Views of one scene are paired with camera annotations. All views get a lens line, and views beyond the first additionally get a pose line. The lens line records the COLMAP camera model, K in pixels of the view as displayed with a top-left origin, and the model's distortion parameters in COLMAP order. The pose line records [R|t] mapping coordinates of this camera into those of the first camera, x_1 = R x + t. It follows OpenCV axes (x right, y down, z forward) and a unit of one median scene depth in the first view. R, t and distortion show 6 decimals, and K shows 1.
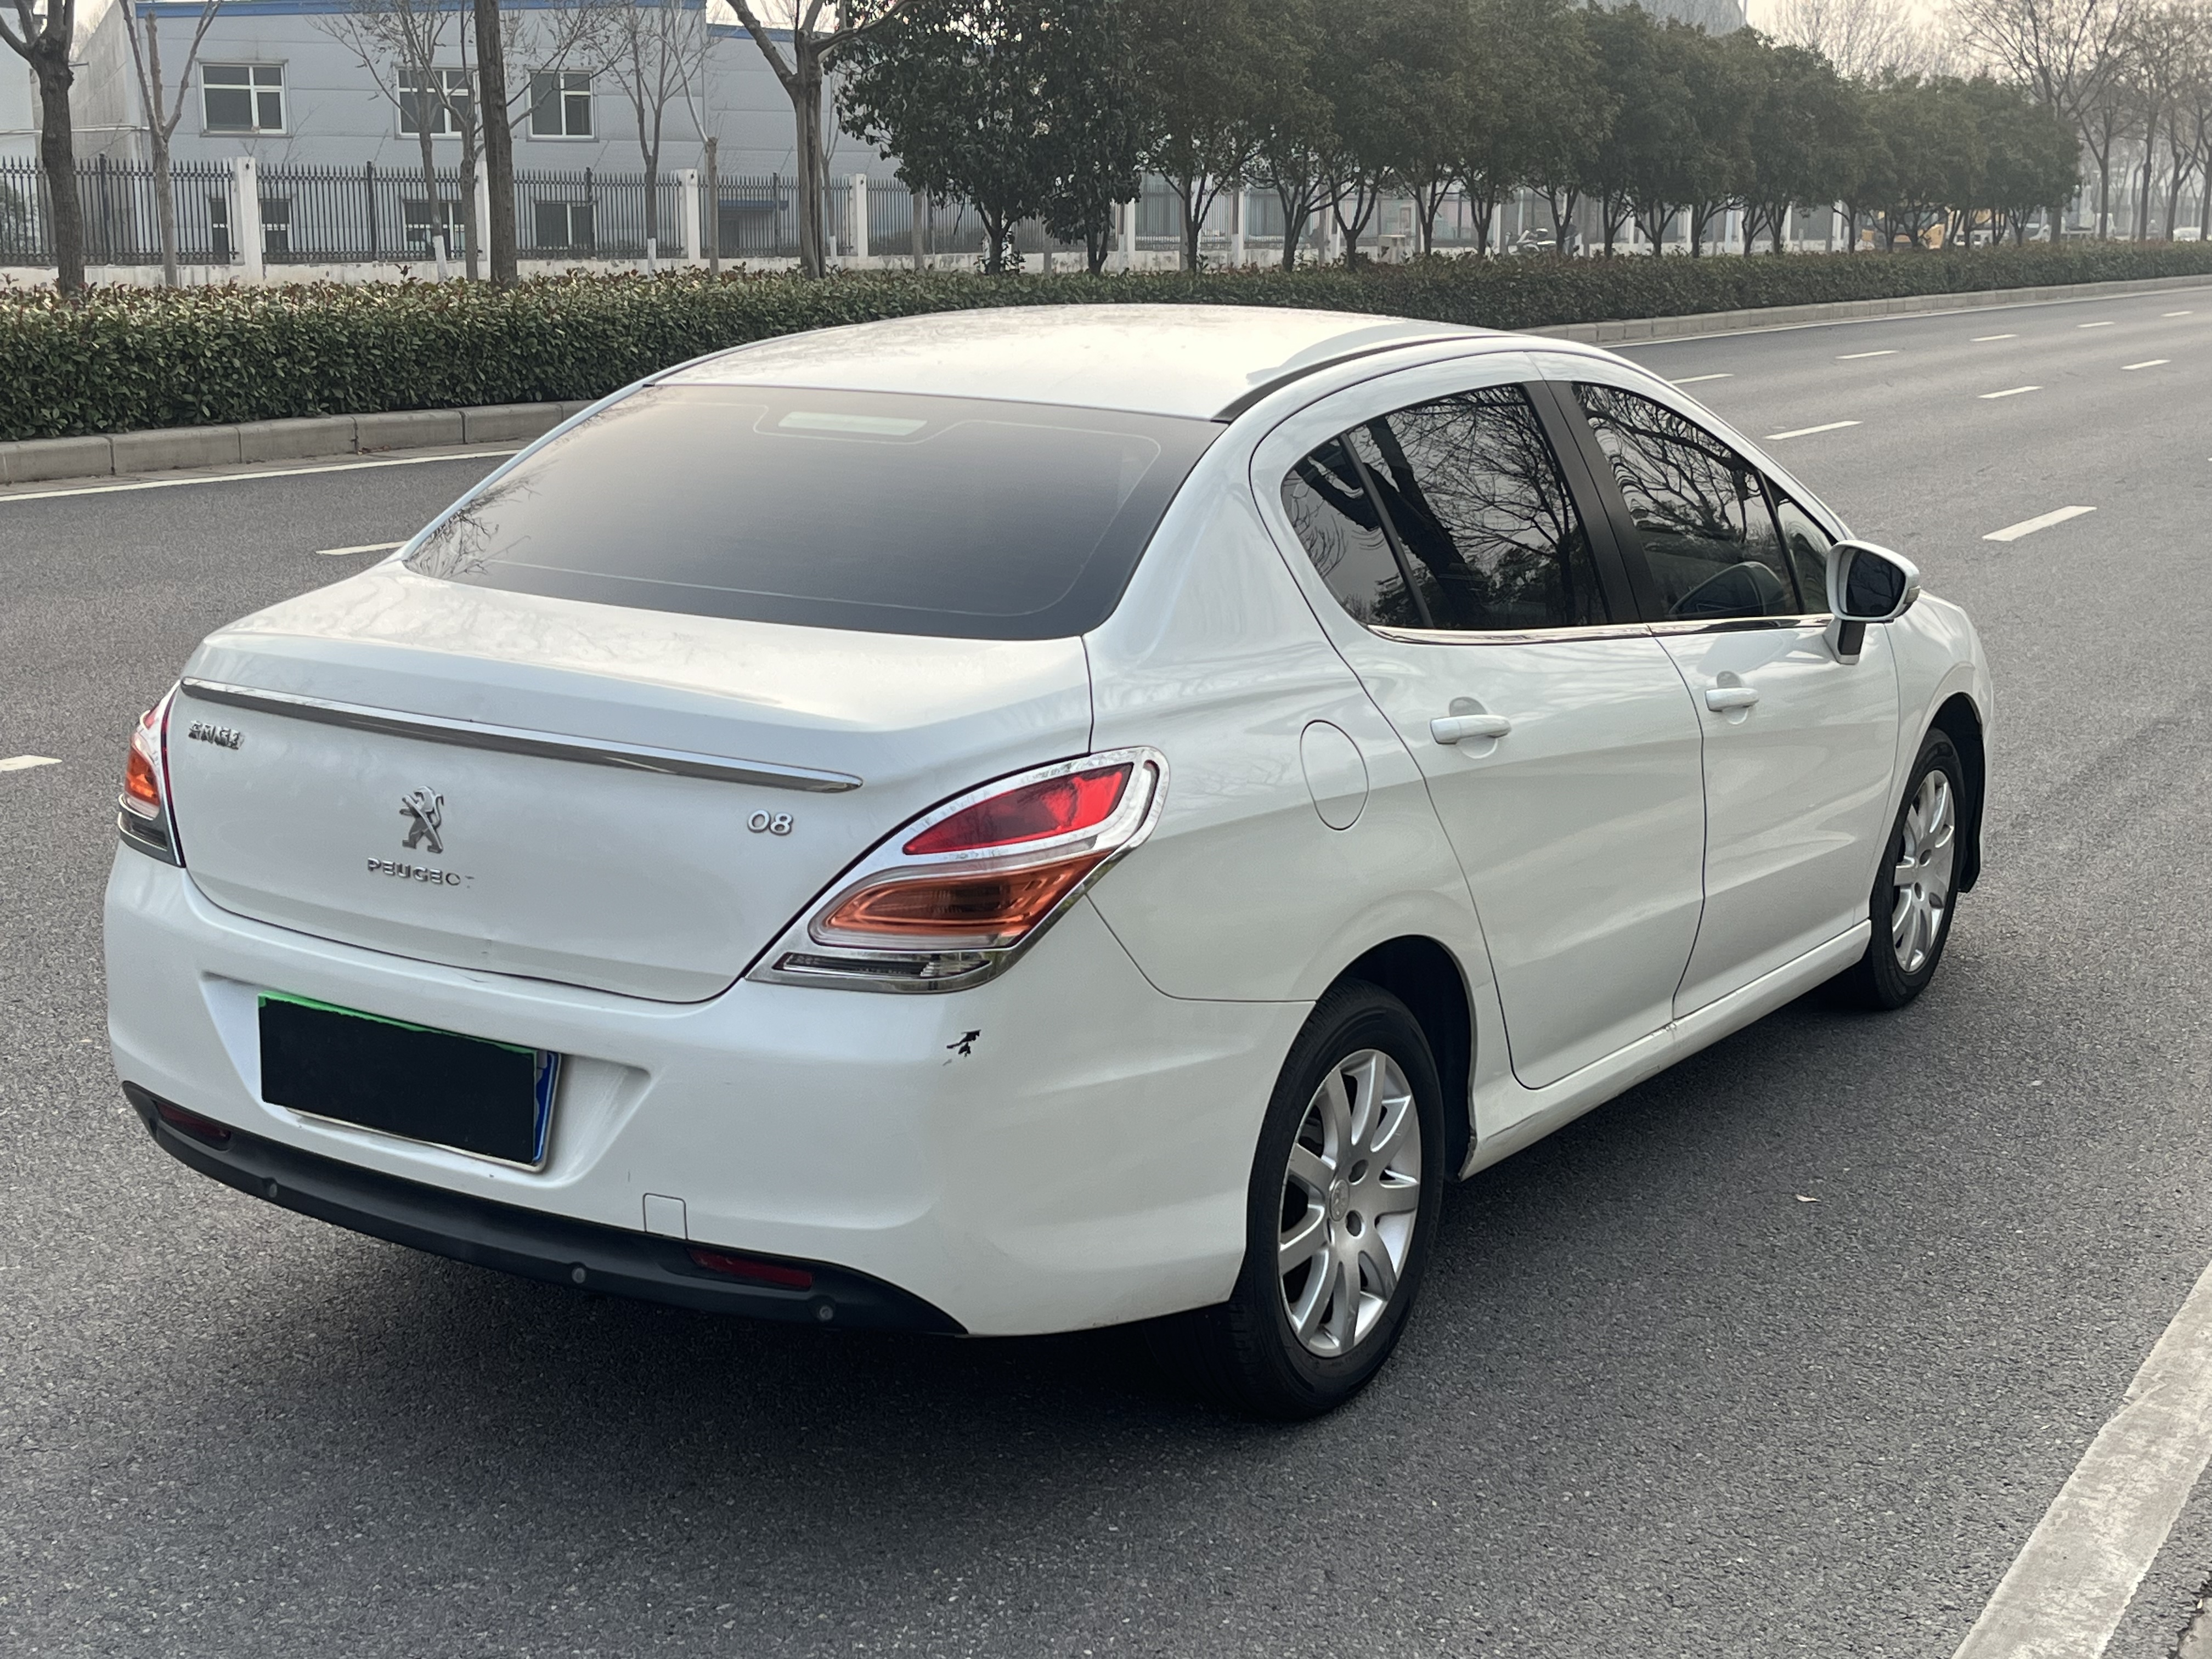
lens RADIAL K [[2839.1, 0, 1078.2], [0, 2839.1, 823.6], [0, 0, 1]] dist [0.119067, -0.343462]
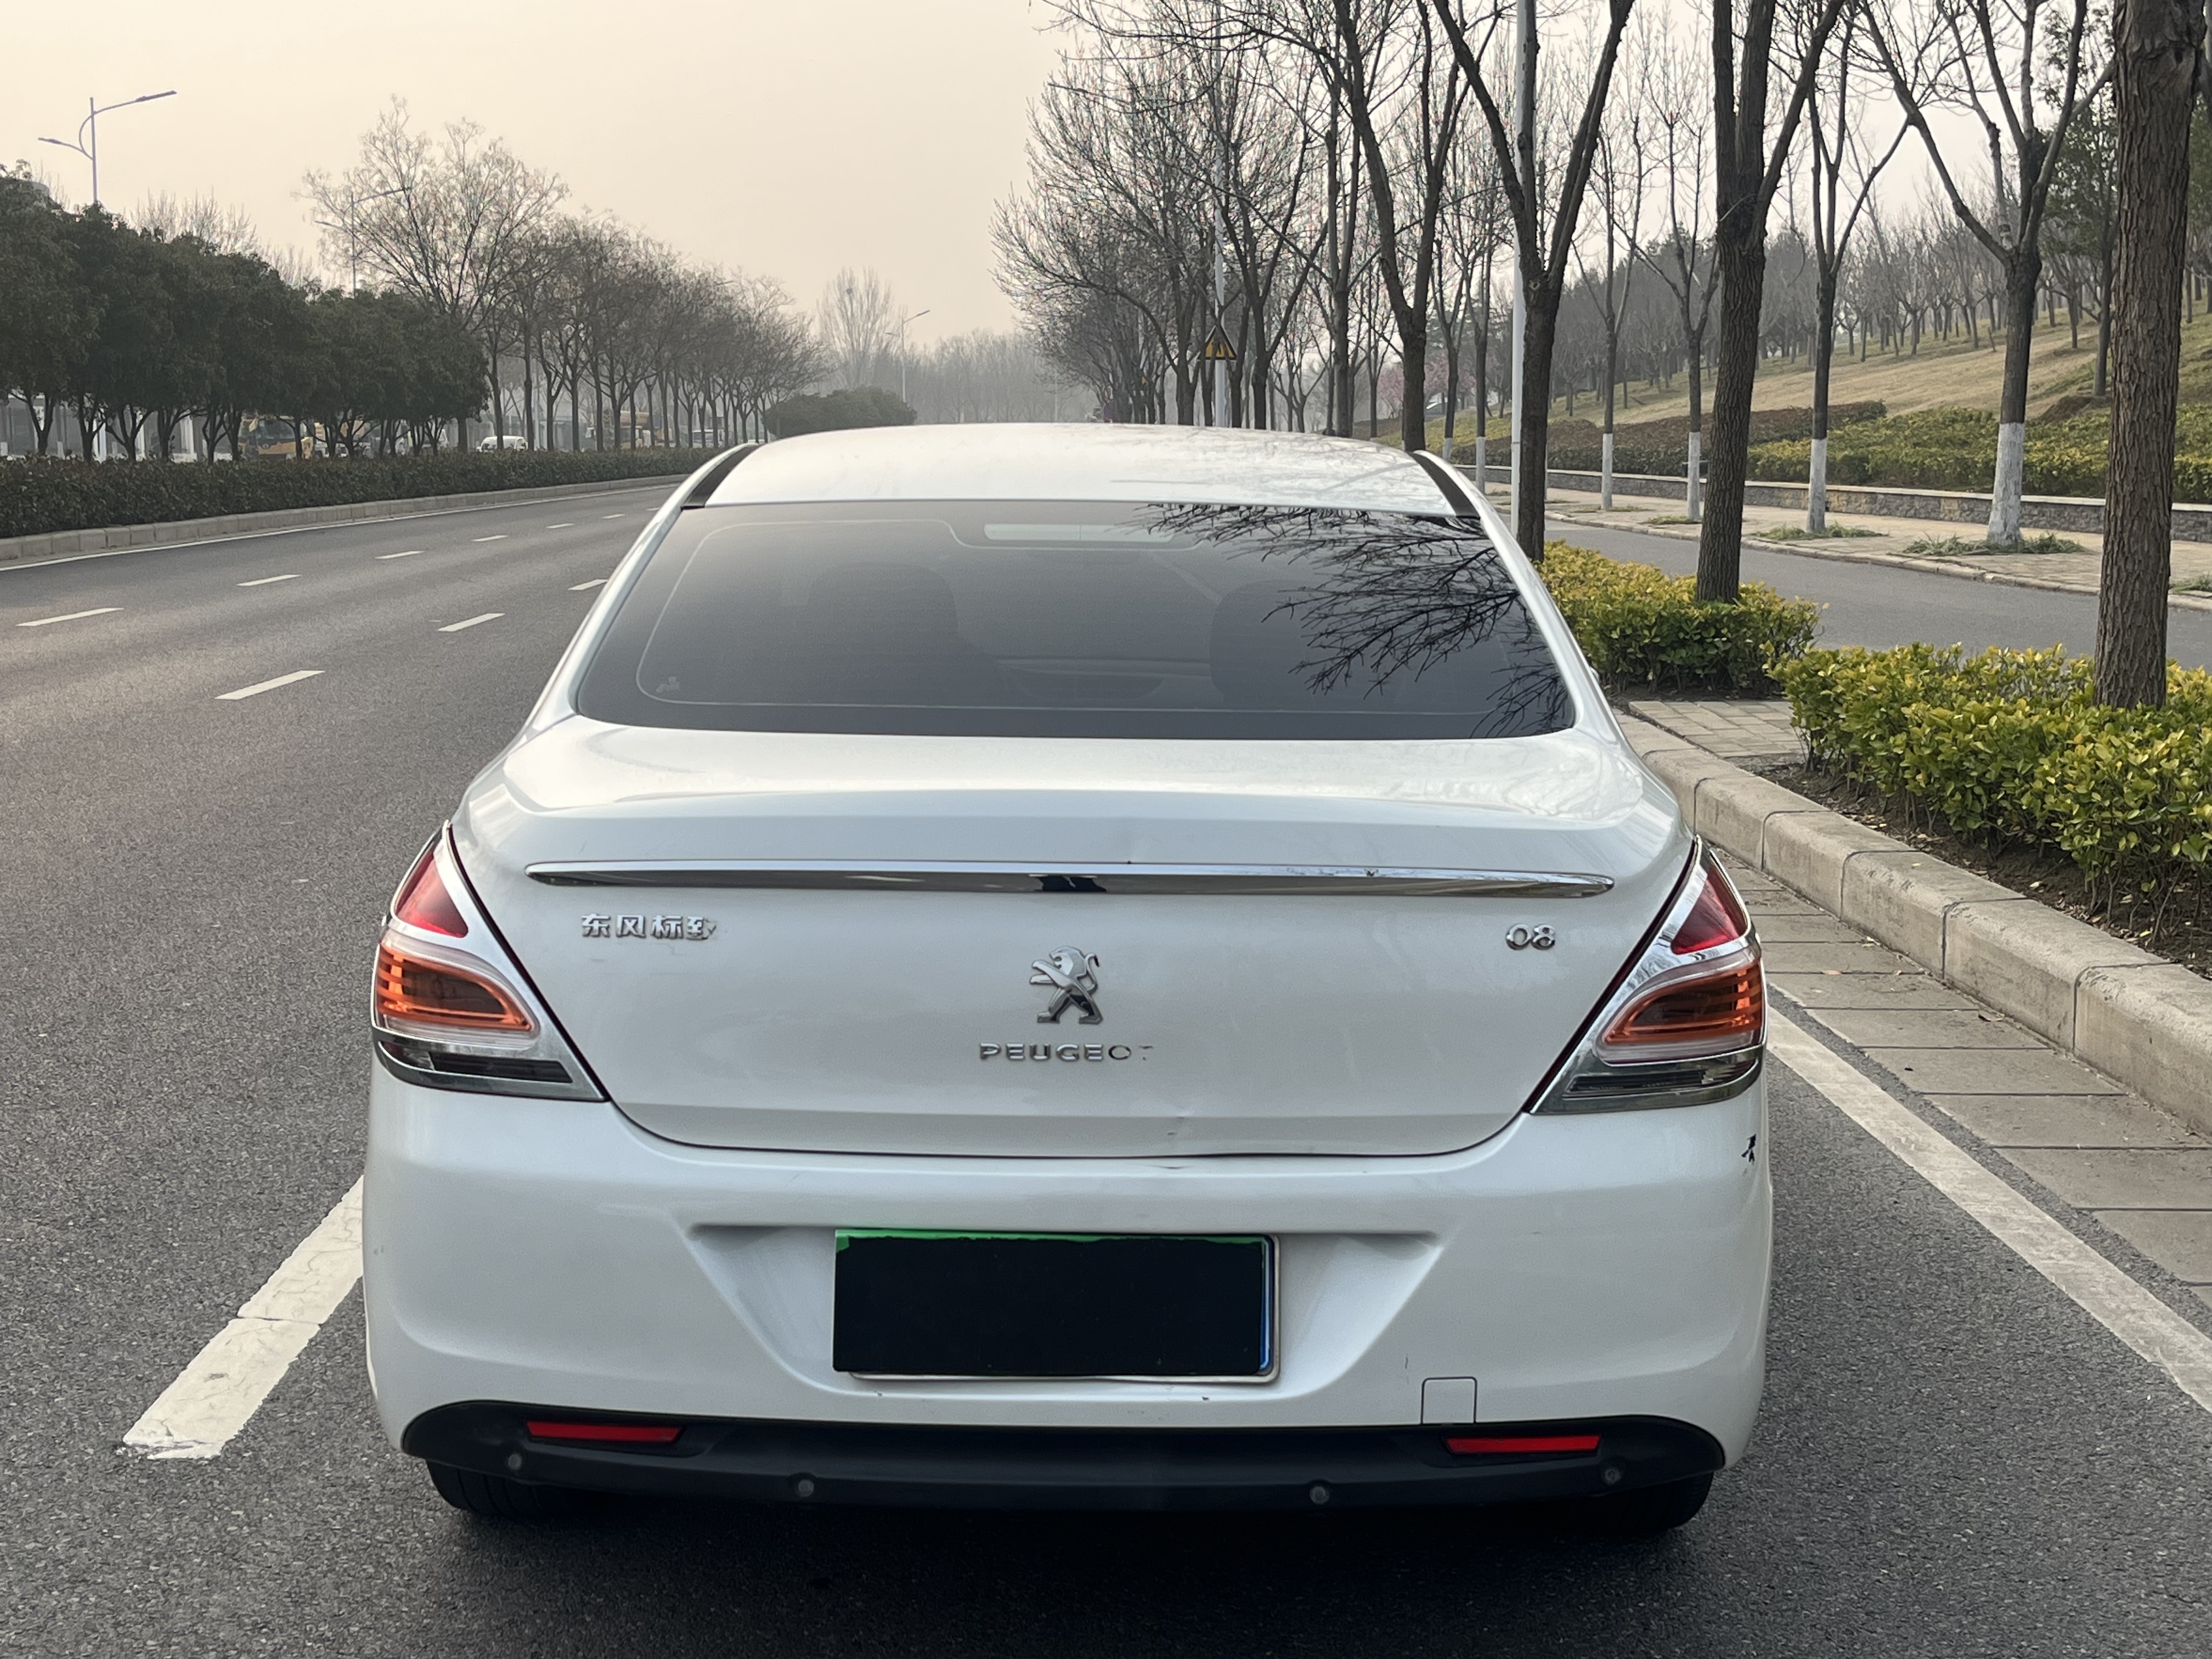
lens RADIAL K [[2839.1, 0, 1078.2], [0, 2839.1, 823.6], [0, 0, 1]] dist [0.119067, -0.343462]
pose [[0.842804, -0.075851, 0.532850, -0.512544], [0.114675, 0.992594, -0.040085, -0.011767], [-0.525863, 0.094888, 0.845260, 0.223427]]
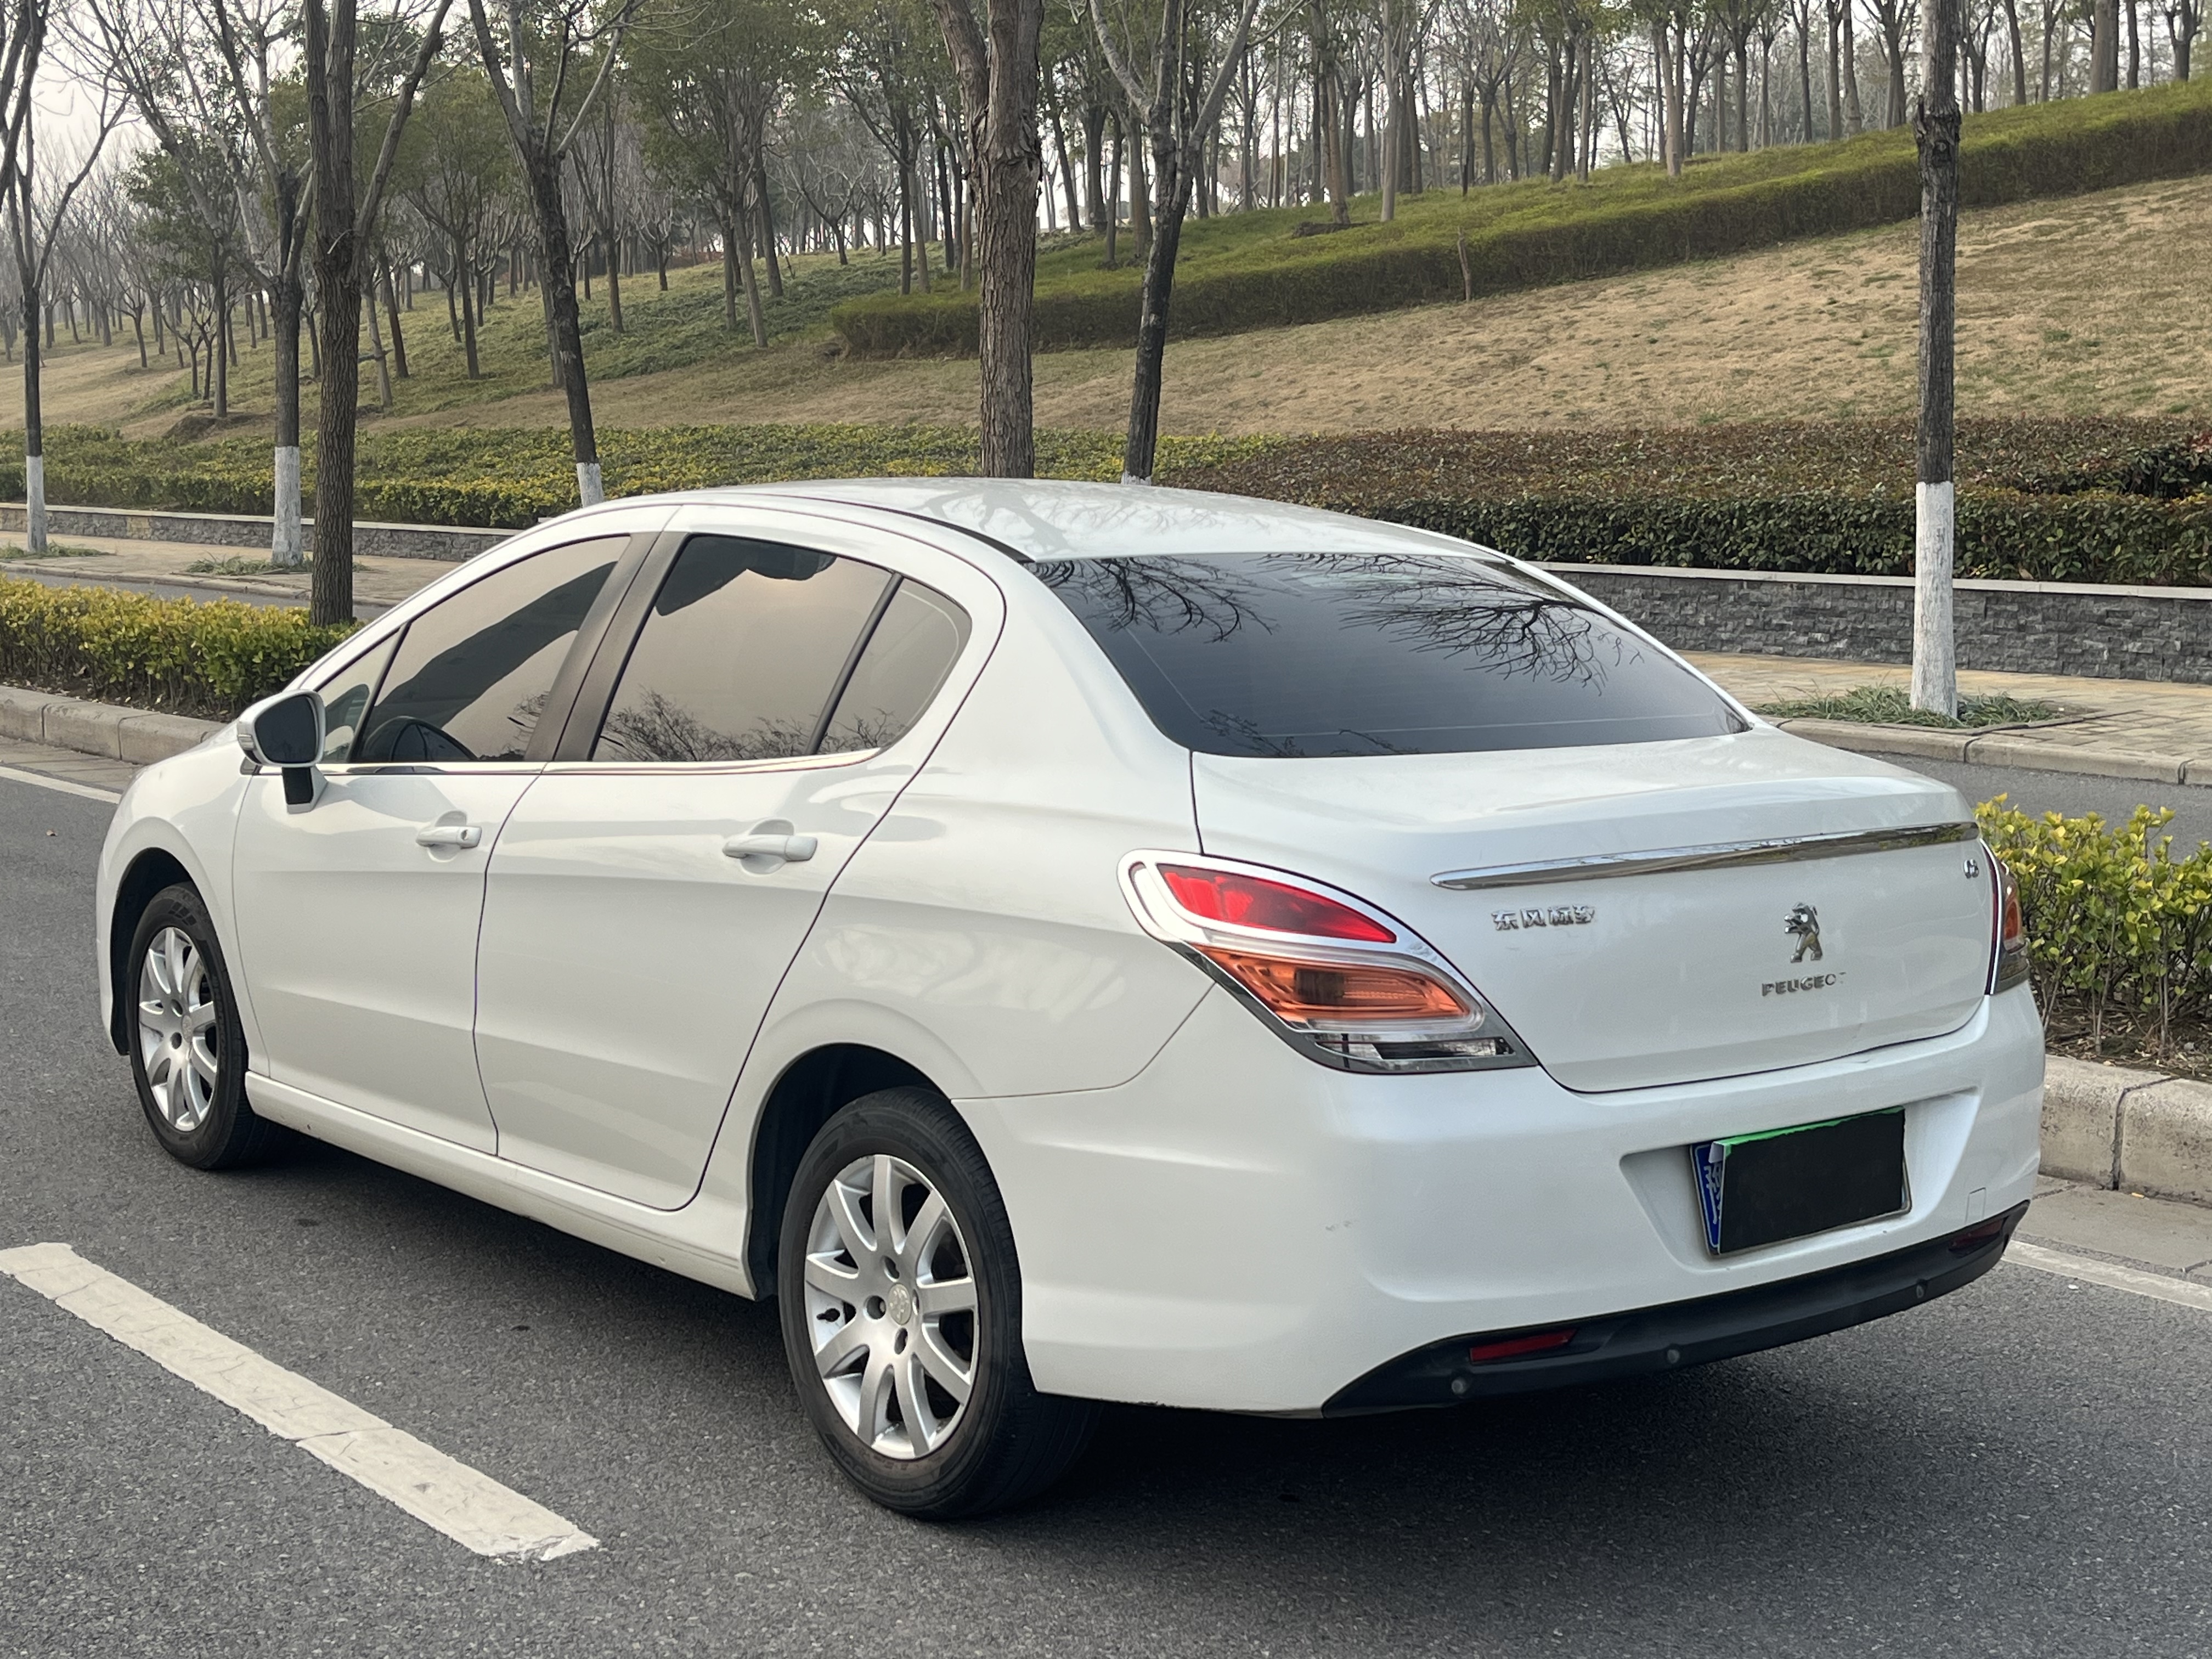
lens RADIAL K [[2839.1, 0, 1078.2], [0, 2839.1, 823.6], [0, 0, 1]] dist [0.119067, -0.343462]
pose [[0.304505, -0.116327, 0.945381, -1.025665], [0.182702, 0.981219, 0.061889, -0.122786], [-0.934824, 0.153877, 0.320039, 0.695275]]
